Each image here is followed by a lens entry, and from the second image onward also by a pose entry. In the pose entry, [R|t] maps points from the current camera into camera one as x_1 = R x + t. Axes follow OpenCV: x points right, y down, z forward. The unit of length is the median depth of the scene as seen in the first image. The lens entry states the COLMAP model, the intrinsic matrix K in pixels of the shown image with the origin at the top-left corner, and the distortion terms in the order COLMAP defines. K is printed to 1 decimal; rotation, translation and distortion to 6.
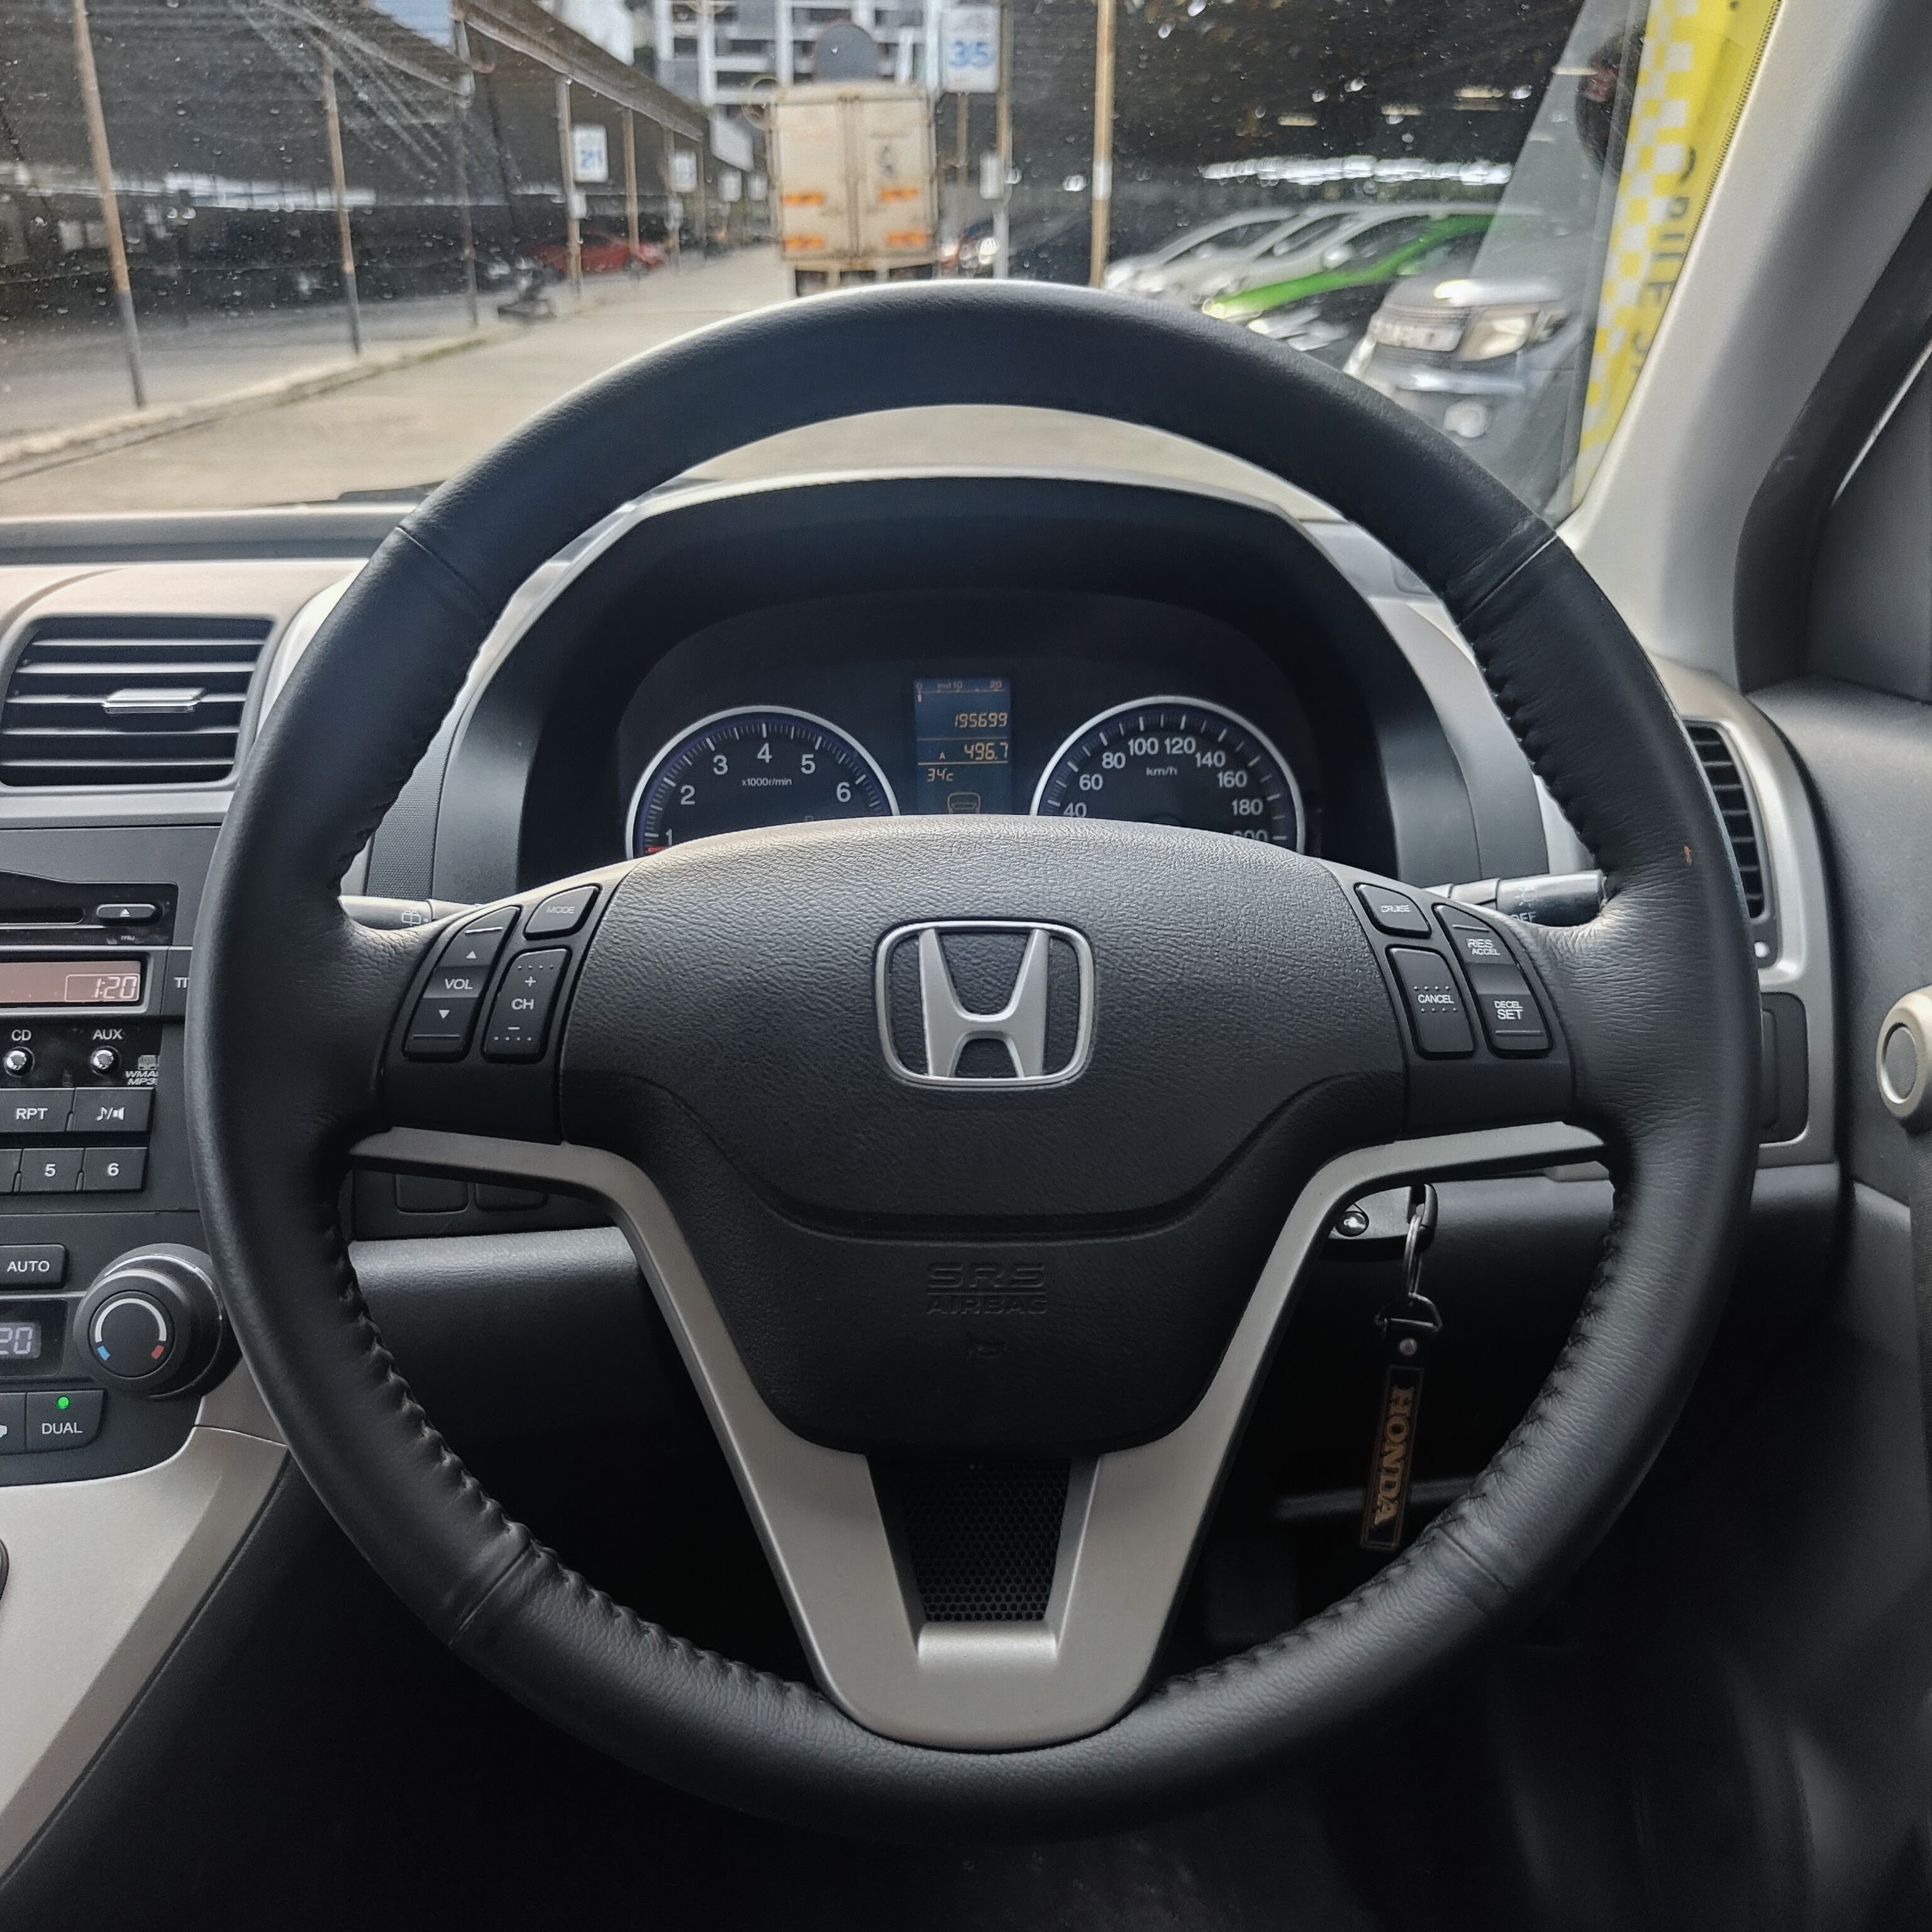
lens RADIAL K [[1820.0, 0, 956.4], [0, 1820.0, 975.4], [0, 0, 1]] dist [0.008297, 0.000000]
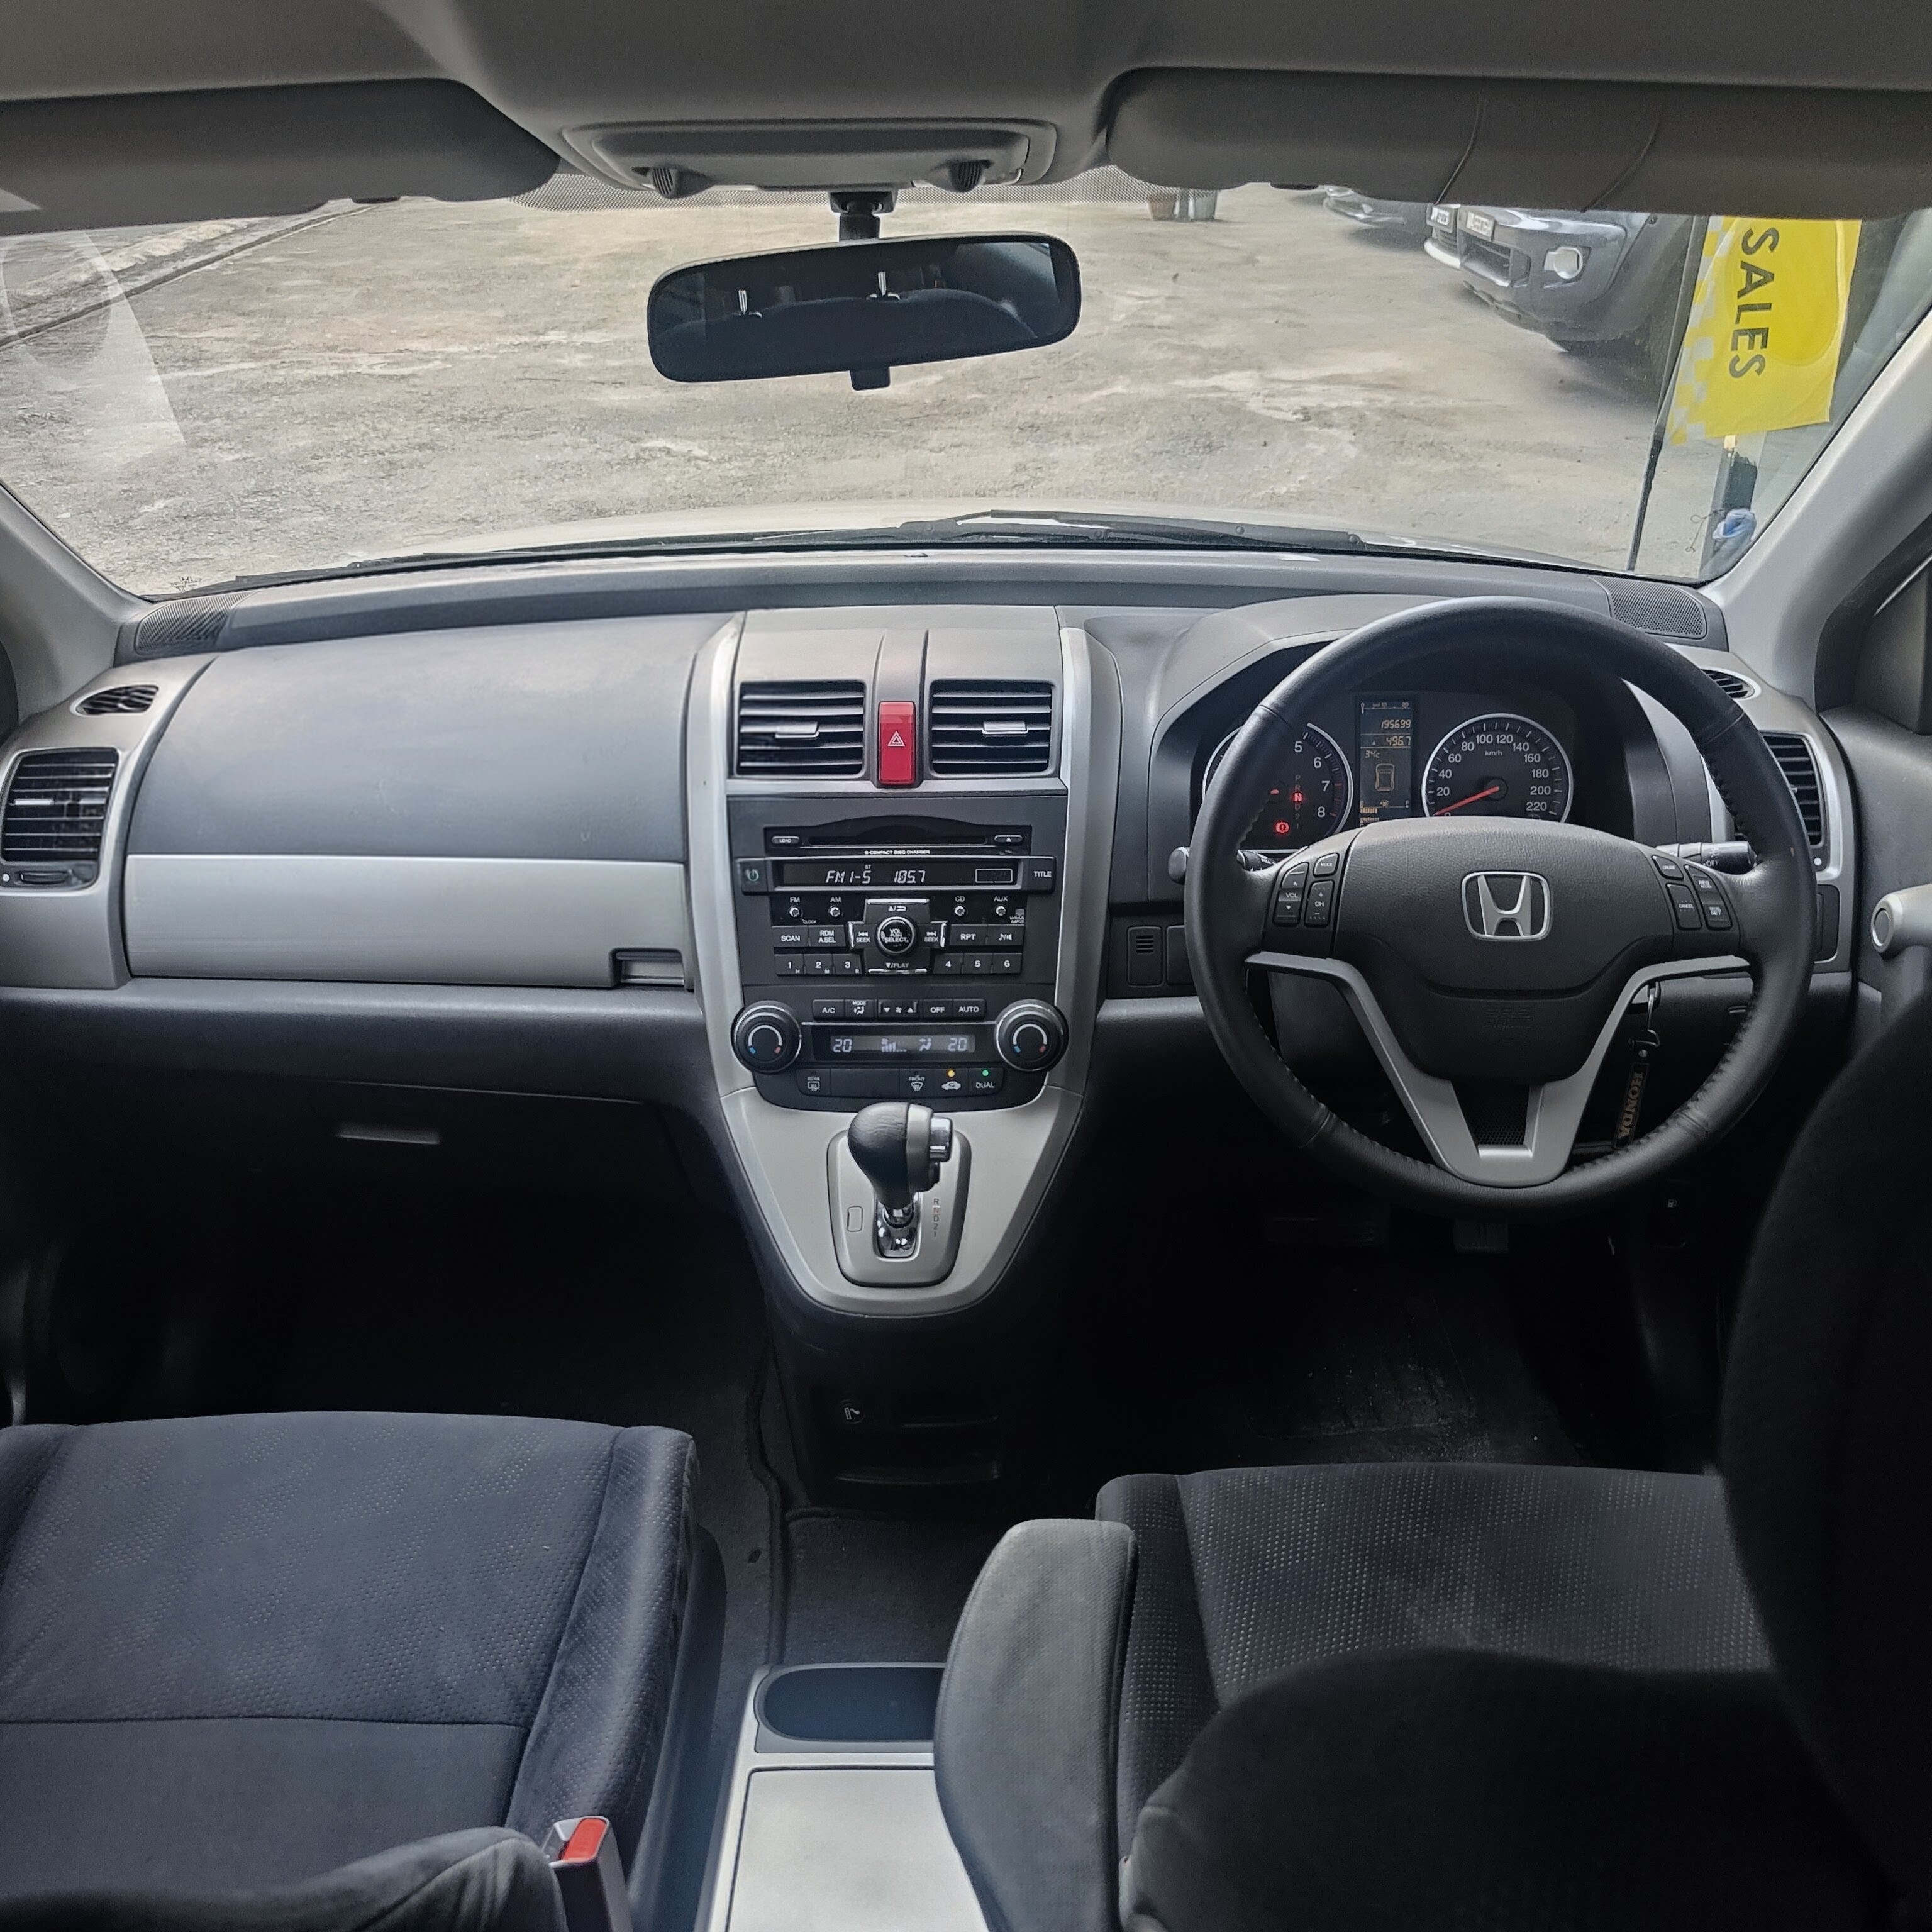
lens RADIAL K [[1820.0, 0, 953.3], [0, 1820.0, 959.5], [0, 0, 1]] dist [0.008297, 0.000000]
pose [[0.999664, 0.013127, -0.022355, -0.453748], [-0.010634, 0.994072, 0.108202, -0.115525], [0.023643, -0.107928, 0.993878, -1.004070]]
